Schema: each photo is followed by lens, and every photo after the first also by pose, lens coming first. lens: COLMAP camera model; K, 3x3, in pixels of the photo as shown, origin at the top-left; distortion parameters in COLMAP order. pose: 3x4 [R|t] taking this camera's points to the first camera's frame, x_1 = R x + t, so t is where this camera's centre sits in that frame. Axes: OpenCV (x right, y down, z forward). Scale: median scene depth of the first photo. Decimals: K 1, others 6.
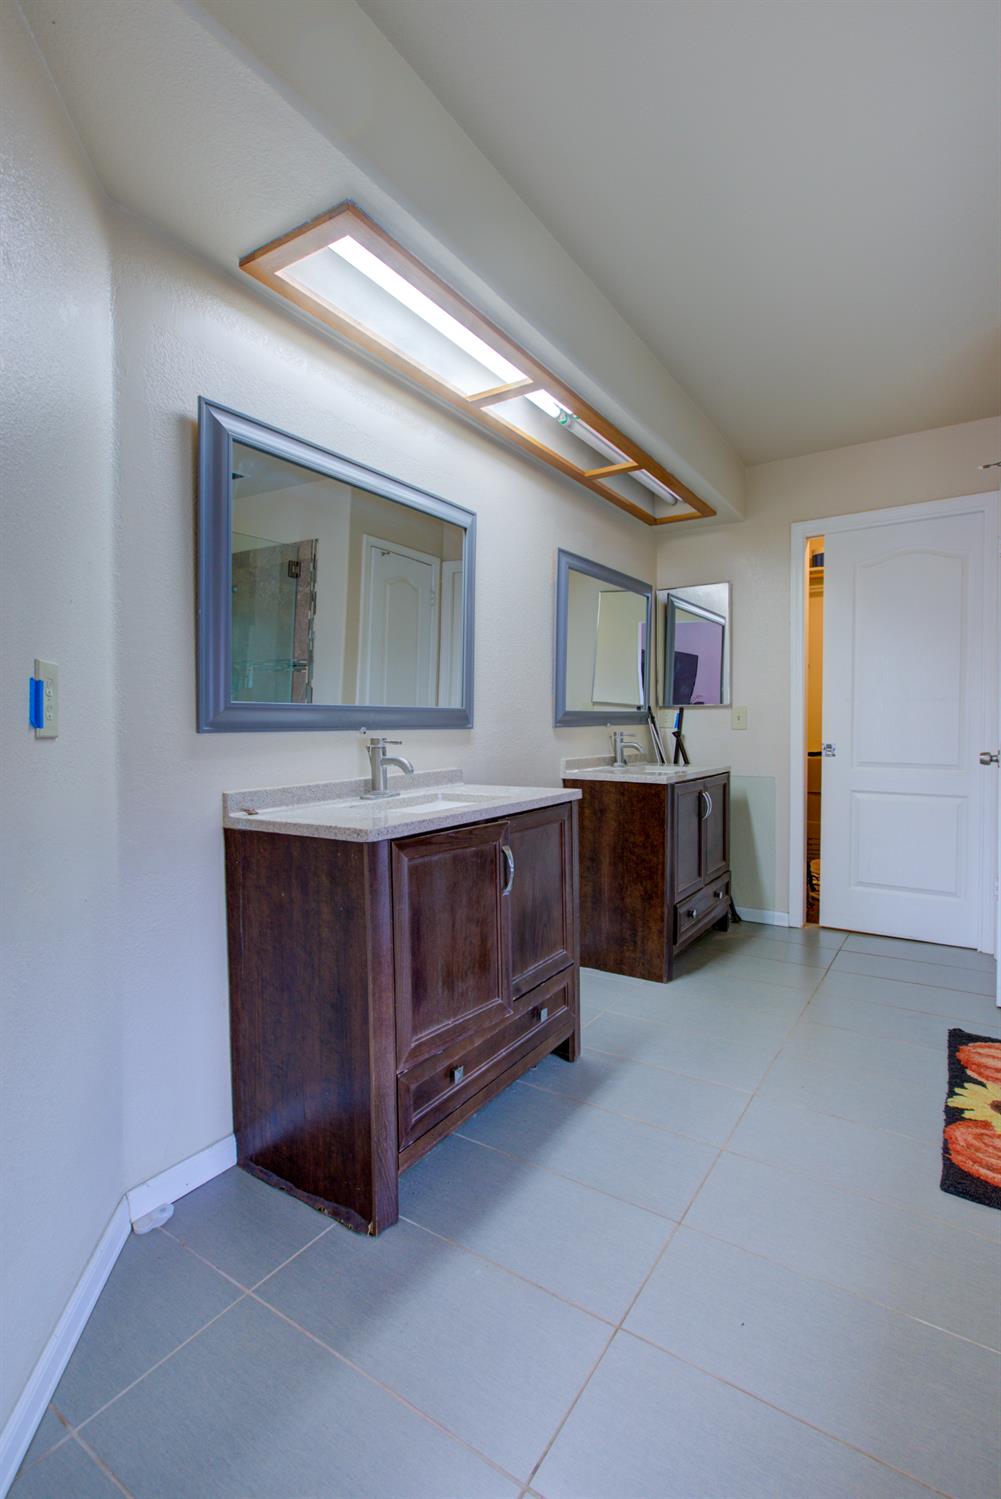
lens RADIAL K [[708.9, 0, 496.5], [0, 708.9, 727.6], [0, 0, 1]] dist [-0.010714, 0.000386]
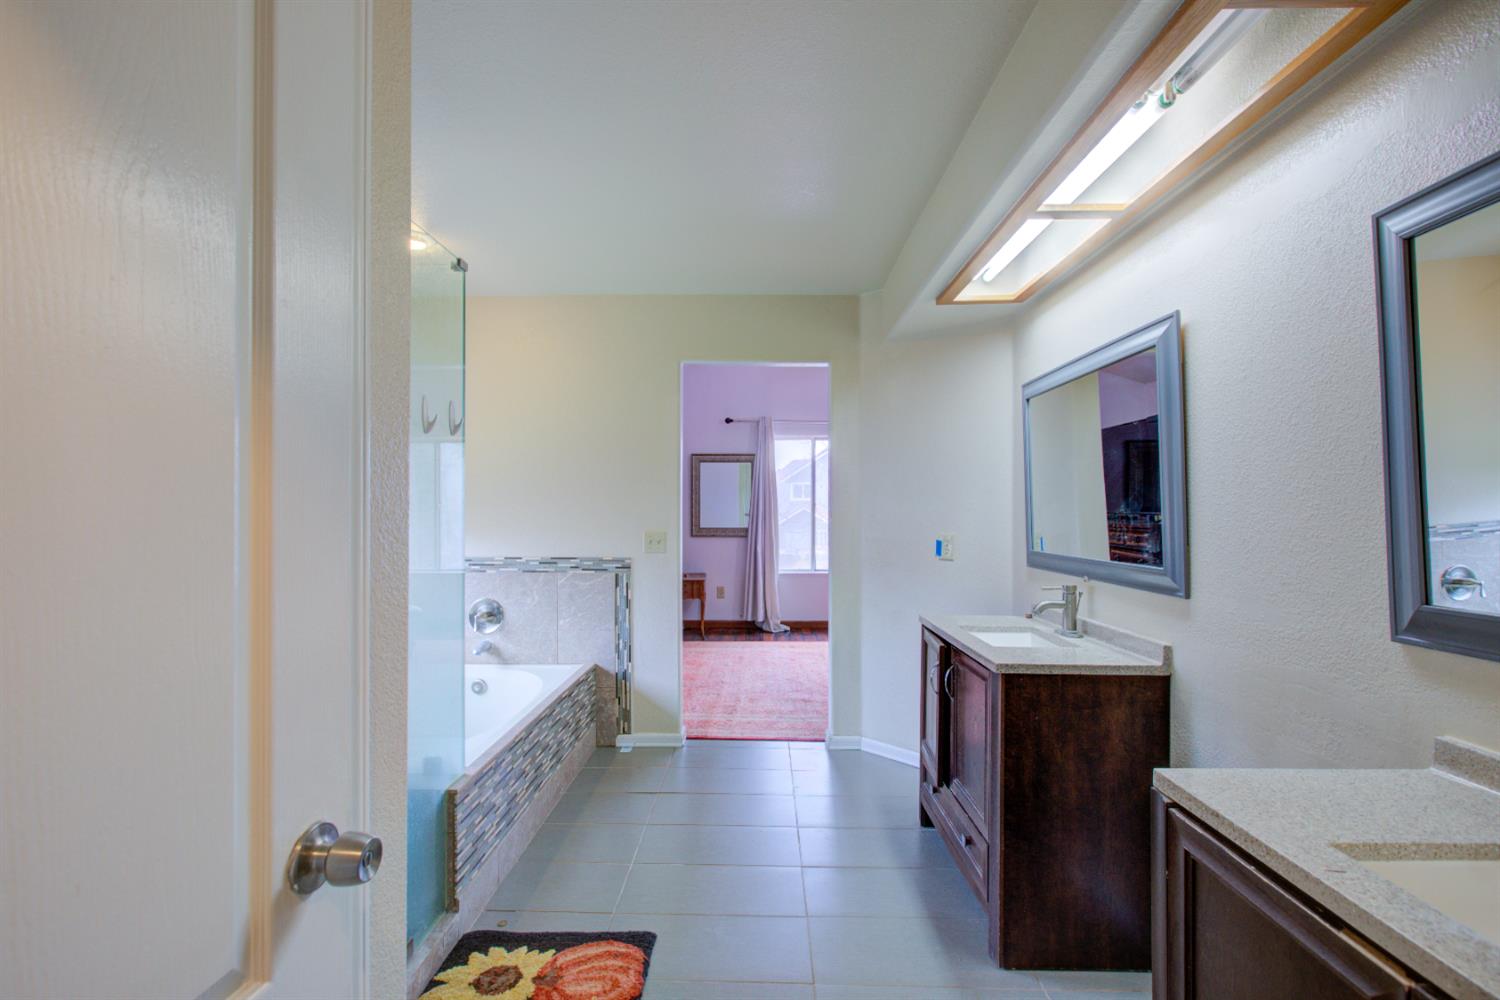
lens RADIAL K [[709.4, 0, 762.5], [0, 709.4, 507.7], [0, 0, 1]] dist [-0.010714, 0.000386]
pose [[-0.836555, 0.000388, -0.547883, 0.682157], [-0.001717, 0.999993, 0.003329, -0.087628], [0.547881, 0.003725, -0.836548, 1.266622]]
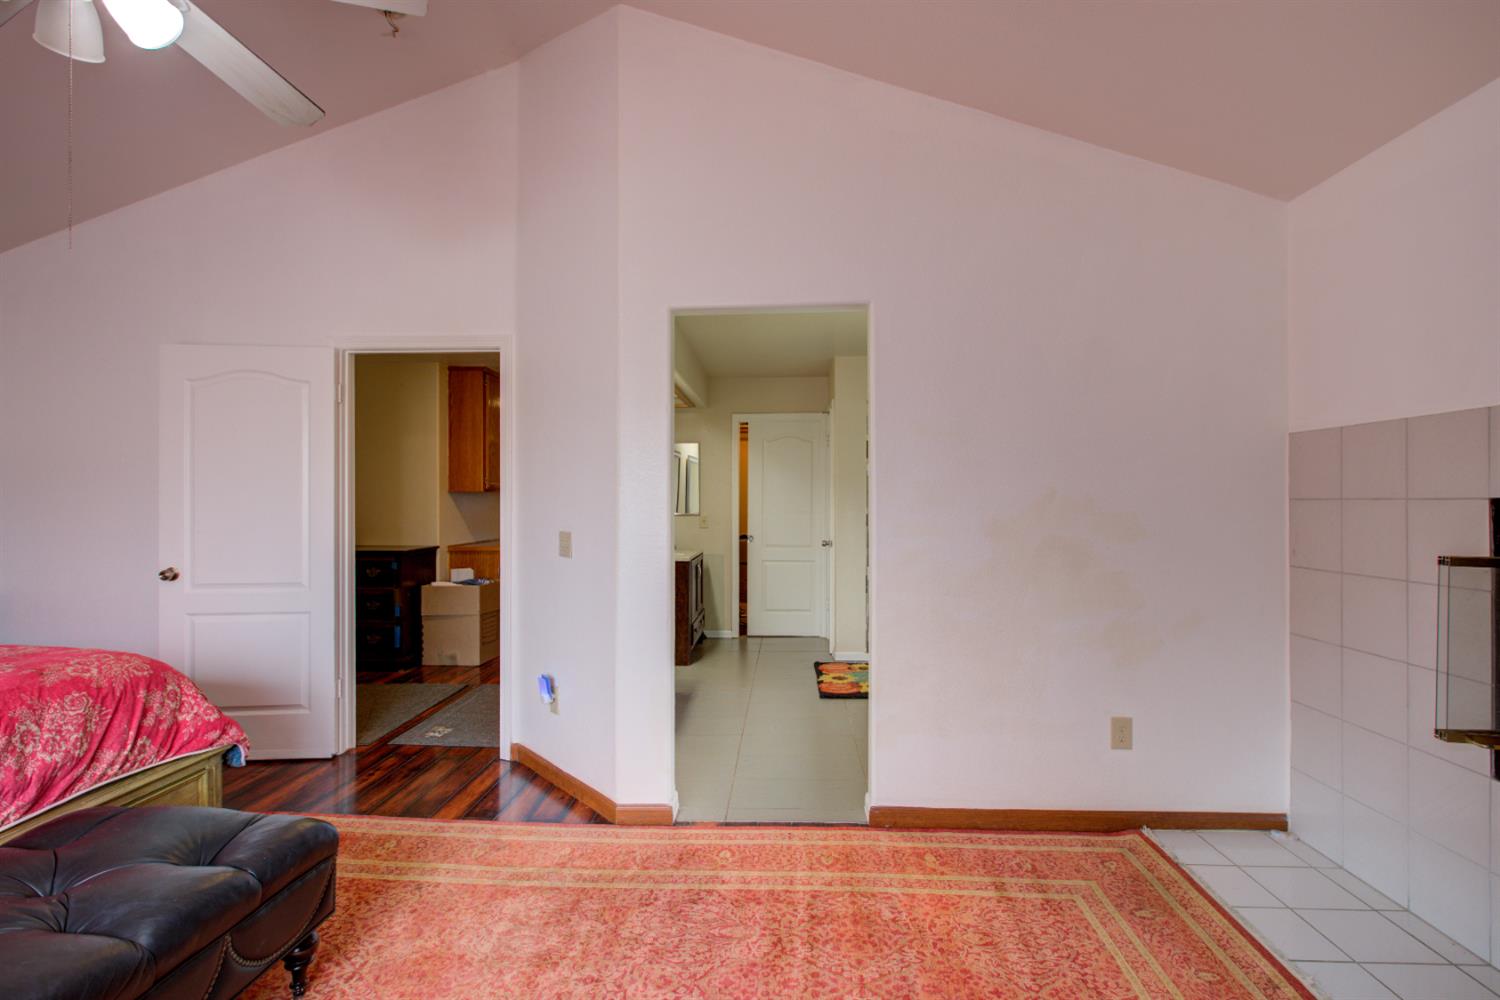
lens RADIAL K [[709.4, 0, 762.5], [0, 709.4, 507.7], [0, 0, 1]] dist [-0.010714, 0.000386]
pose [[0.853119, -0.001130, 0.521715, -0.612922], [0.001124, 0.999999, 0.000328, -0.067664], [-0.521715, 0.000306, 0.853120, -0.769383]]
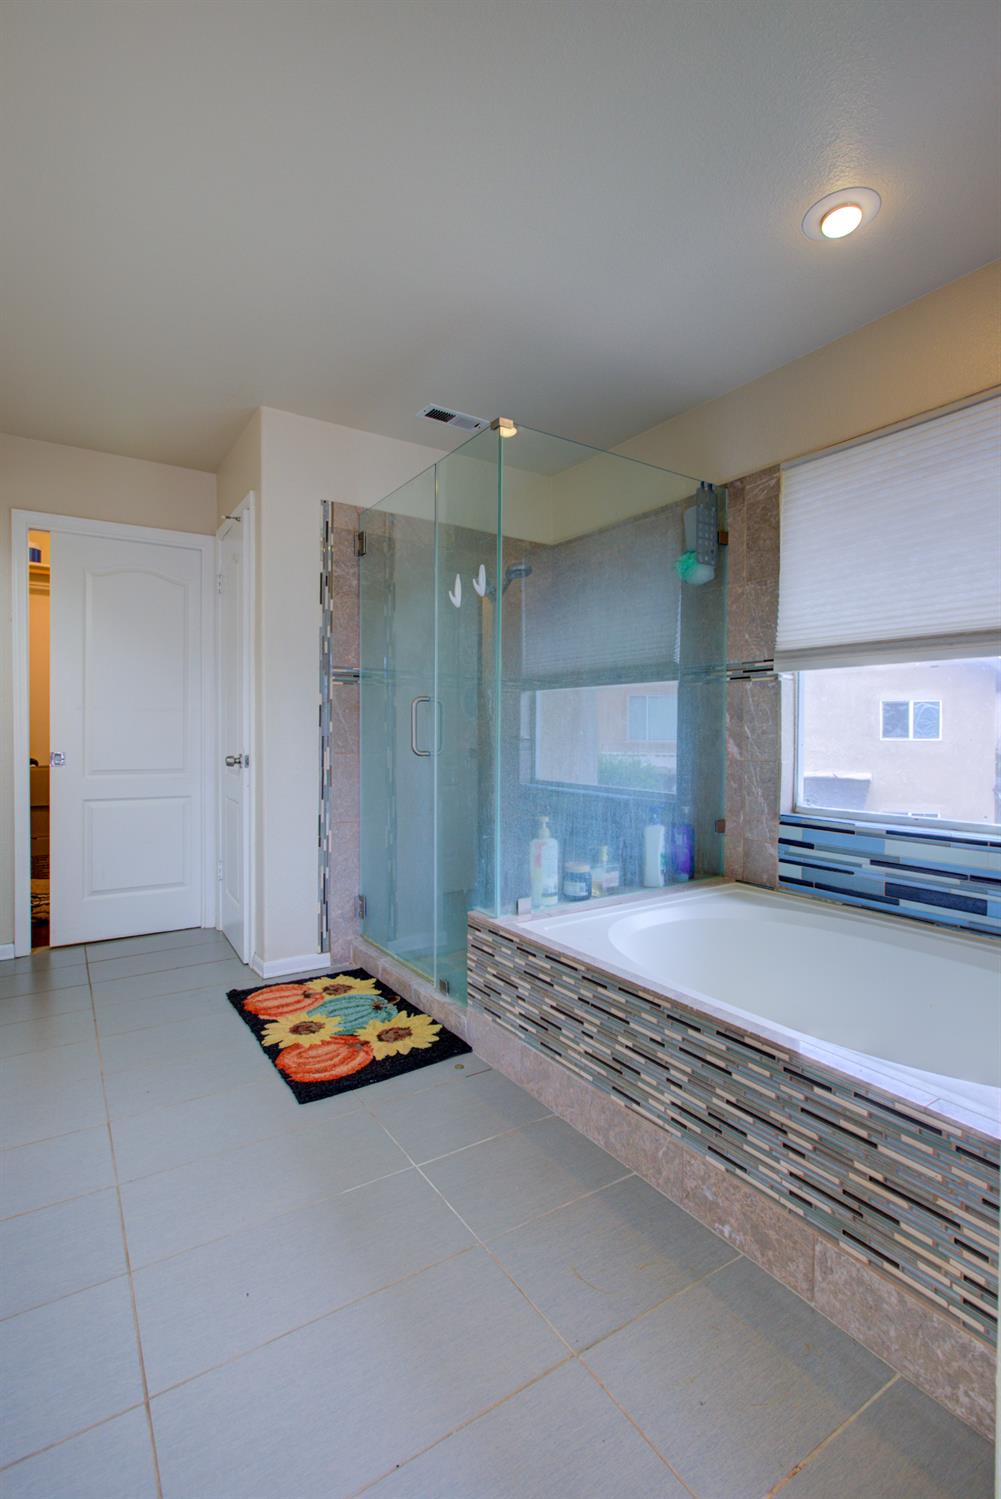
lens RADIAL K [[676.1, 0, 544.6], [0, 676.1, 736.6], [0, 0, 1]] dist [-0.012093, 0.000188]
pose [[0.355920, -0.000514, 0.934516, -0.186102], [0.000441, 1.000000, 0.000382, 0.001735], [-0.934516, 0.000276, 0.355920, 0.093641]]
